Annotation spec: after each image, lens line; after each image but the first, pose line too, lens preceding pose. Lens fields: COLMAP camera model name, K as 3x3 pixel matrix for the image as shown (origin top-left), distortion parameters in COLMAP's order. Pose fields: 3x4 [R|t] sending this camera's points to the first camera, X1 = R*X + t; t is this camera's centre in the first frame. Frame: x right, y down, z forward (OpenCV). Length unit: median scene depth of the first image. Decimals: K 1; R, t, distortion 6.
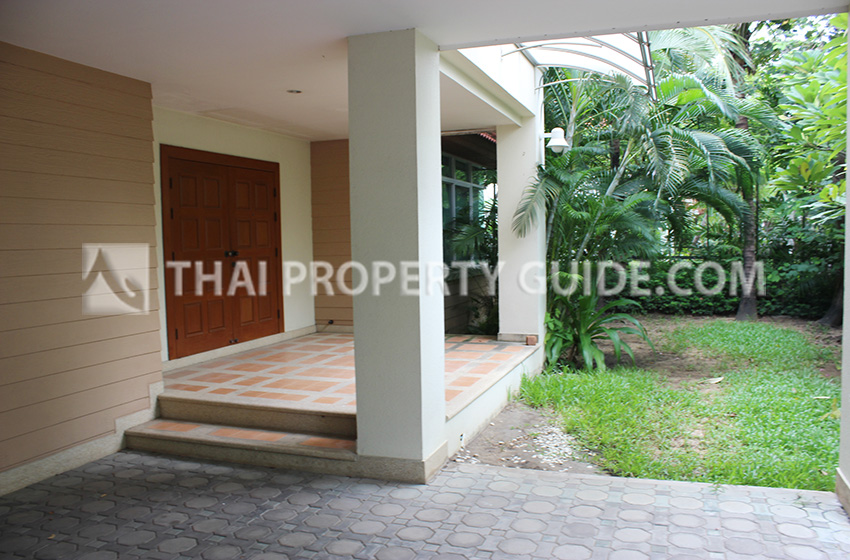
lens RADIAL K [[704.4, 0, 423.4], [0, 704.4, 284.1], [0, 0, 1]] dist [-0.170968, 0.138269]
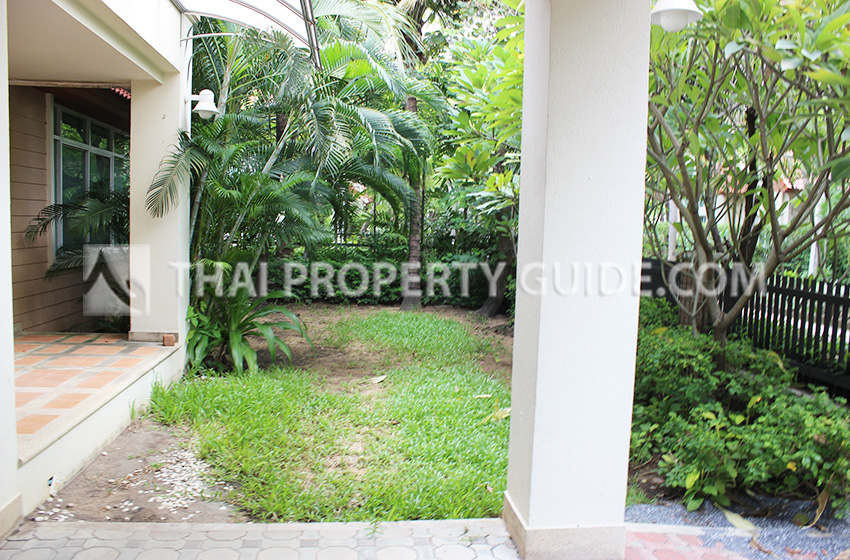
lens RADIAL K [[704.4, 0, 423.4], [0, 704.4, 284.1], [0, 0, 1]] dist [-0.170968, 0.138269]
pose [[0.896747, 0.005863, 0.442505, 0.061874], [-0.015906, 0.999693, 0.018989, -0.007285], [-0.442258, -0.024066, 0.896565, 0.125736]]
